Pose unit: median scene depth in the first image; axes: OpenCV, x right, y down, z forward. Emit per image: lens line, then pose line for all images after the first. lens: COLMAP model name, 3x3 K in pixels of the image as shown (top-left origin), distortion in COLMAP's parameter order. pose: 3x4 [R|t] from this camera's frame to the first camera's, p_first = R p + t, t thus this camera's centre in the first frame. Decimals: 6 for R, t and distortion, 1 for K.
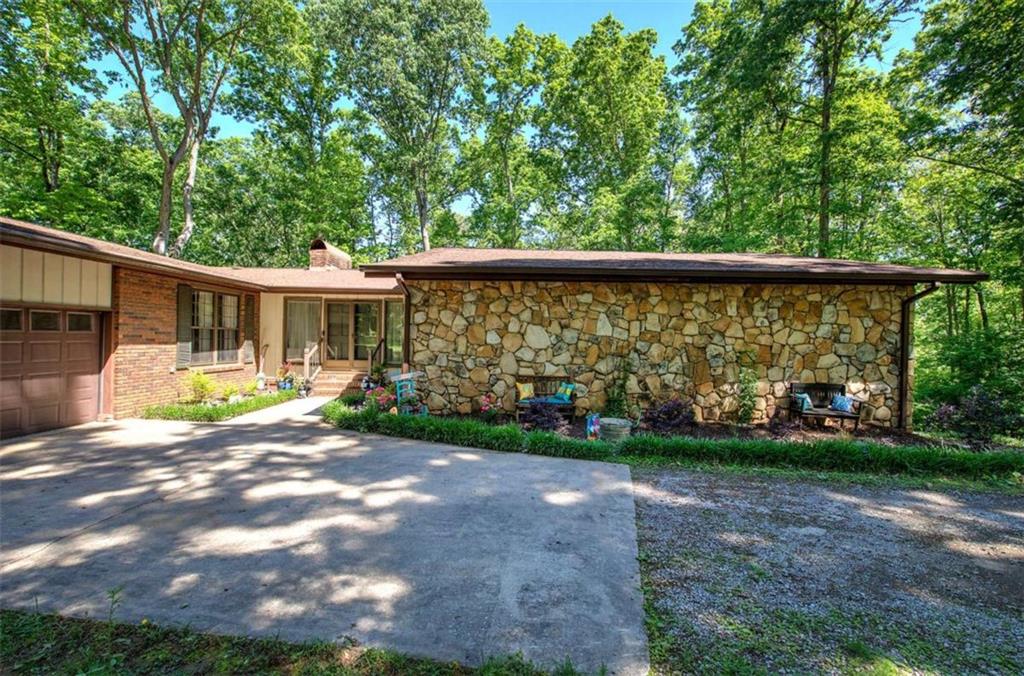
lens RADIAL K [[432.4, 0, 511.6], [0, 432.4, 340.6], [0, 0, 1]] dist [0.008084, -0.000036]
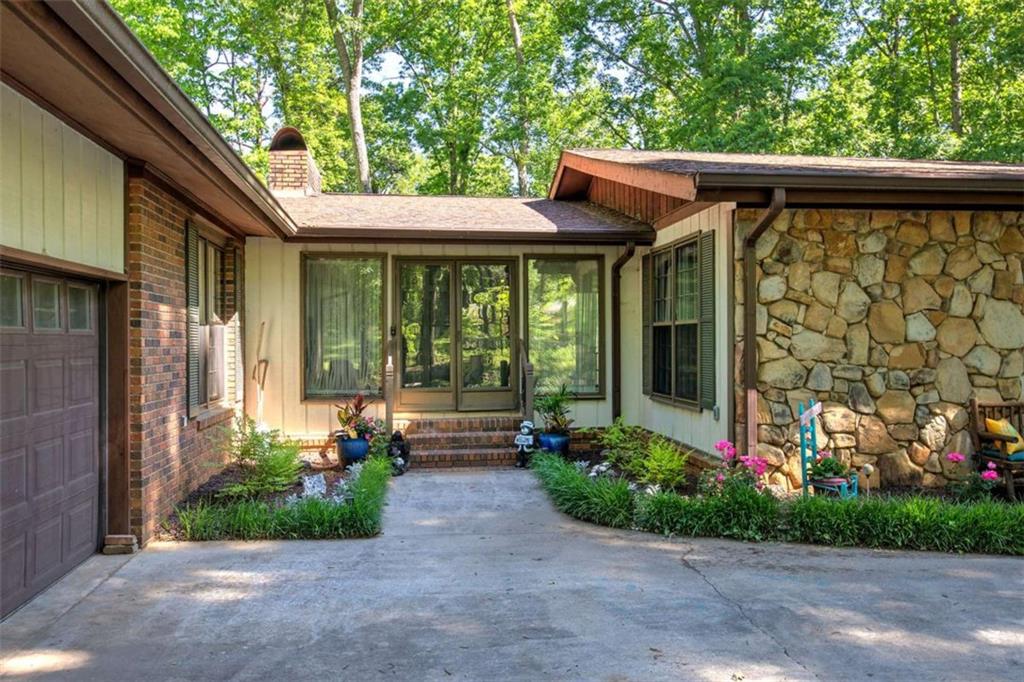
lens RADIAL K [[902.8, 0, 512.0], [0, 902.8, 340.6], [0, 0, 1]] dist [-0.011769, -0.002746]
pose [[0.987297, -0.022634, 0.157263, -0.648204], [0.024771, 0.999625, -0.011639, 0.007671], [-0.156940, 0.015387, 0.987488, 0.082550]]
